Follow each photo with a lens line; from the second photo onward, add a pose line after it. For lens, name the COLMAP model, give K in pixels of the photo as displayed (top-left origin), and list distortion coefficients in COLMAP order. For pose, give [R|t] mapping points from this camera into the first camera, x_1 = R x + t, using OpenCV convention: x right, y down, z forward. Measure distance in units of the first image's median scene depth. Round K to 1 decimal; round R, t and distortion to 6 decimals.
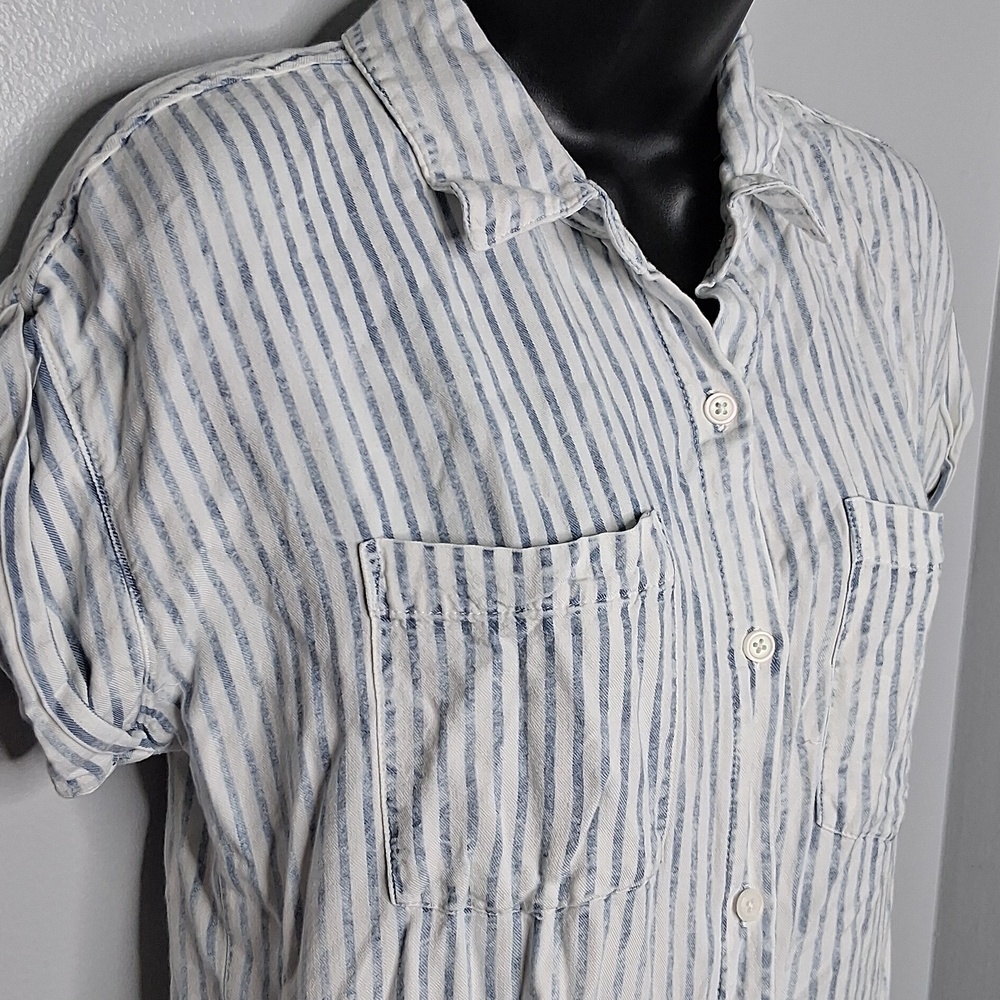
lens RADIAL K [[1636.8, 0, 500.4], [0, 1636.8, 500.5], [0, 0, 1]] dist [0.114559, 0.000000]
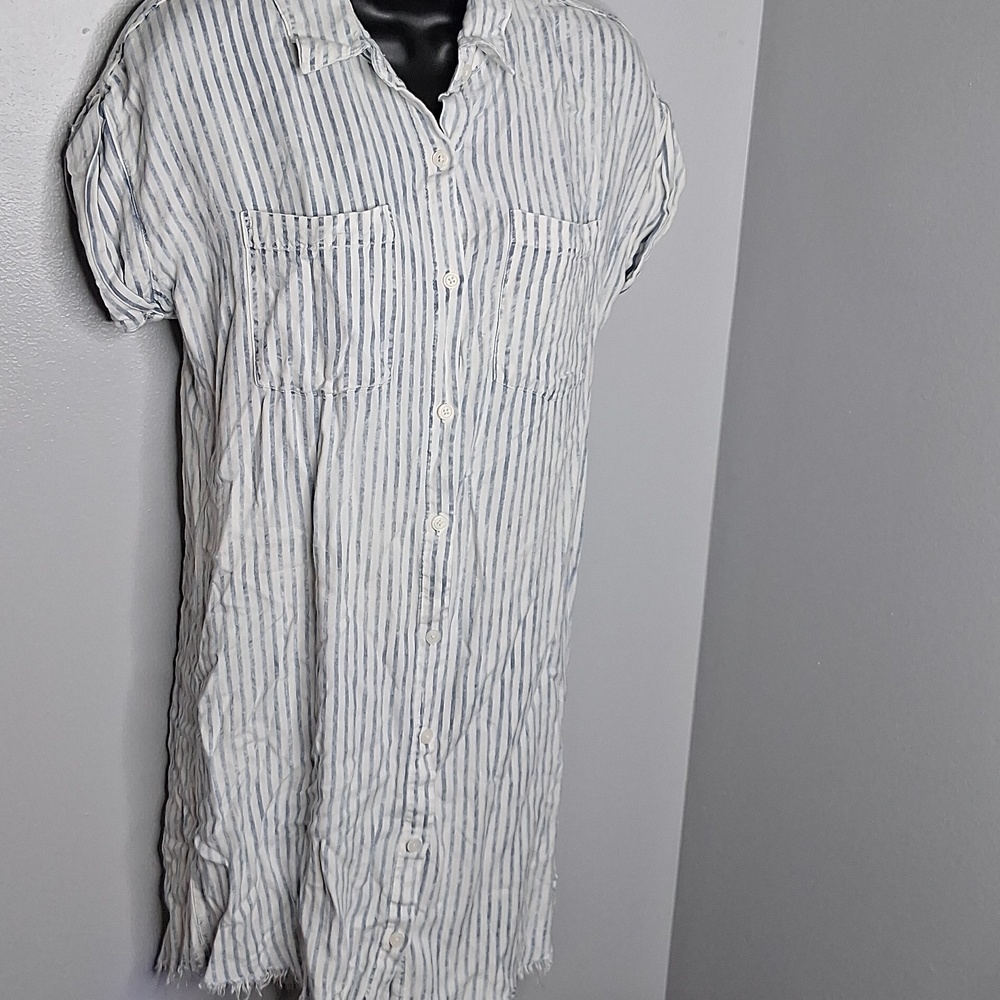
lens RADIAL K [[1636.8, 0, 501.6], [0, 1636.8, 494.6], [0, 0, 1]] dist [0.114559, 0.000000]
pose [[0.973992, 0.070411, -0.215363, 0.709531], [-0.050769, 0.994142, 0.095421, 0.164513], [0.220820, -0.082006, 0.971861, -1.009770]]
